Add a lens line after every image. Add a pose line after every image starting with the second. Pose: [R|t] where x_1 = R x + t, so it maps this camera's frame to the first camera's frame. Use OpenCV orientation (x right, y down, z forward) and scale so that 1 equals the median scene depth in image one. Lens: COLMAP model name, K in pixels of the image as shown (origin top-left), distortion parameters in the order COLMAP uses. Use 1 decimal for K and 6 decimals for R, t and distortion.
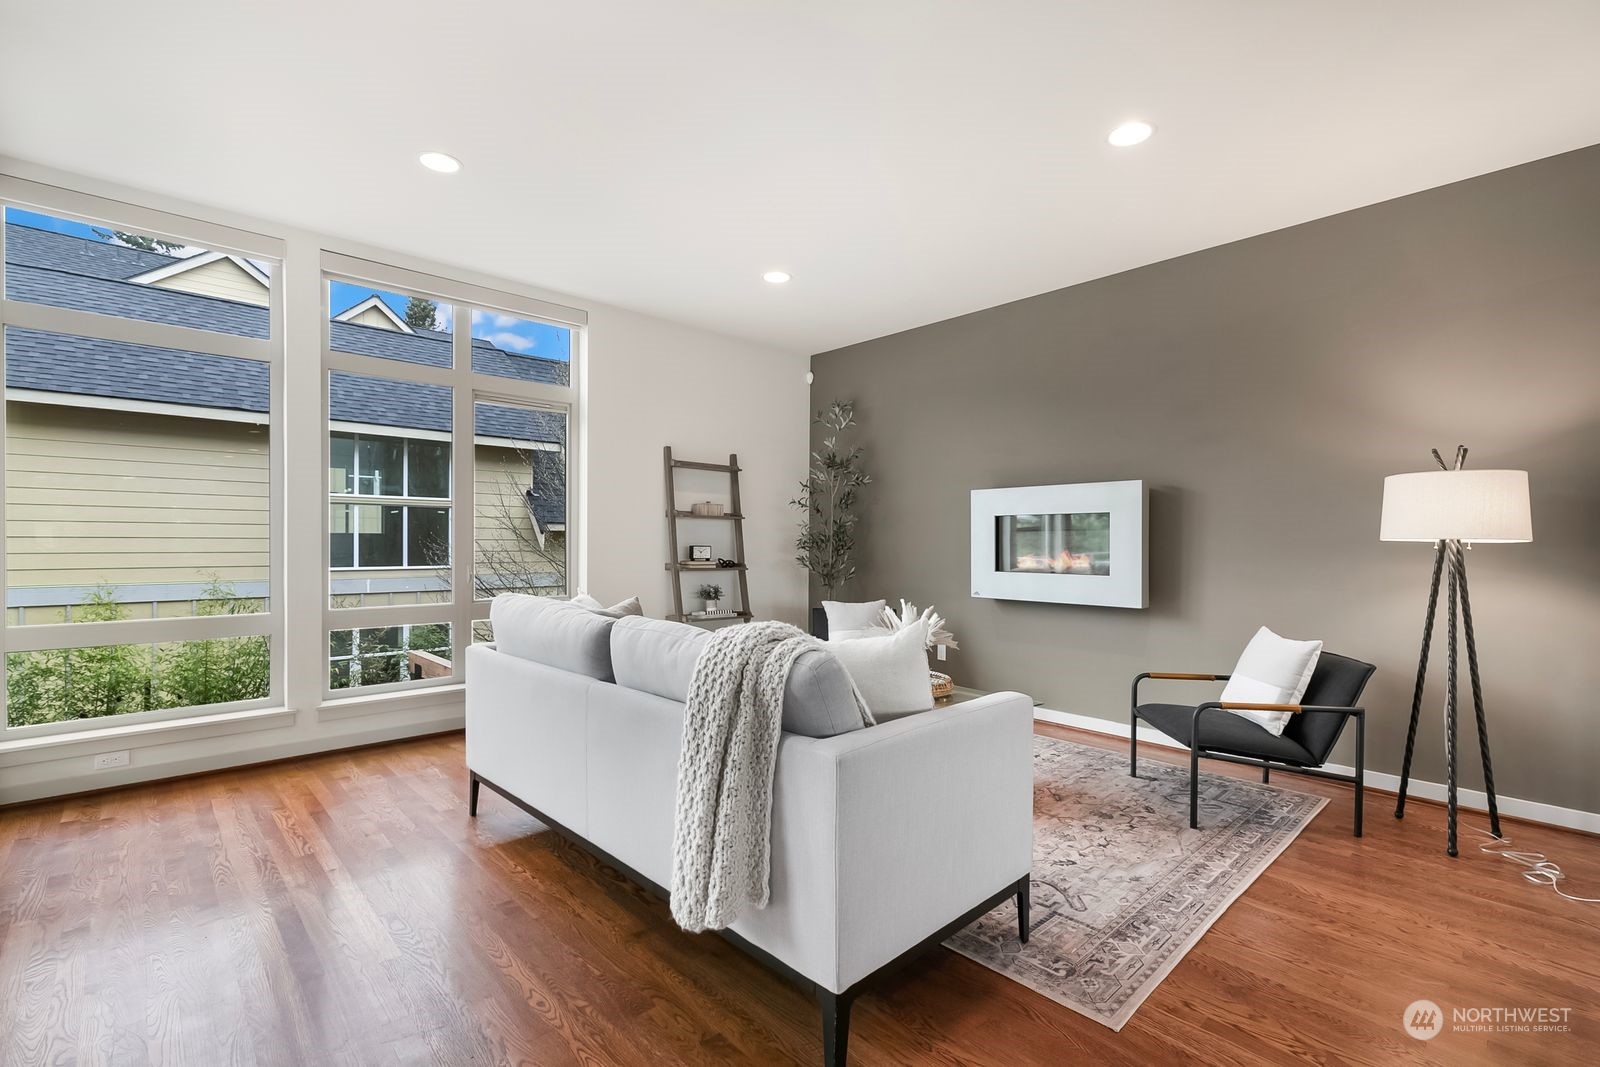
lens RADIAL K [[725.8, 0, 798.2], [0, 725.8, 542.1], [0, 0, 1]] dist [-0.002074, 0.000583]
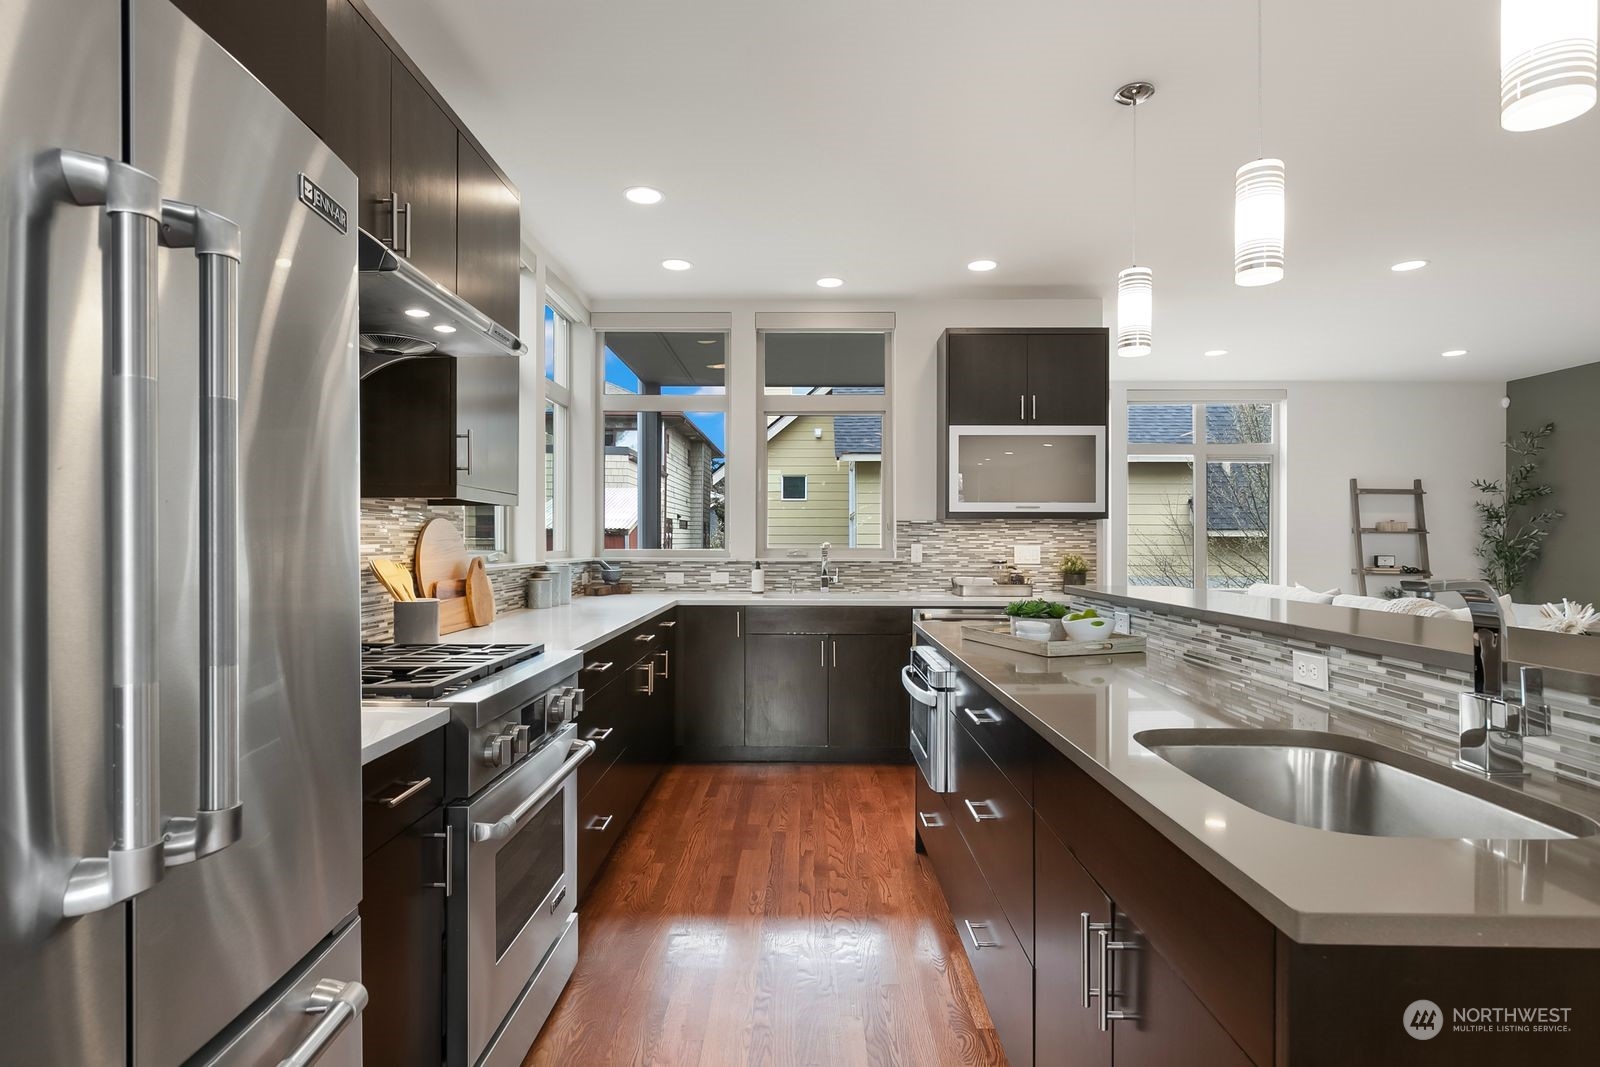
lens RADIAL K [[805.1, 0, 799.9], [0, 805.1, 538.4], [0, 0, 1]] dist [-0.000139, -0.001140]
pose [[0.730759, -0.004359, -0.682621, 0.083046], [-0.004777, 0.999922, -0.011499, -0.004289], [0.682618, 0.011663, 0.730682, -0.767307]]
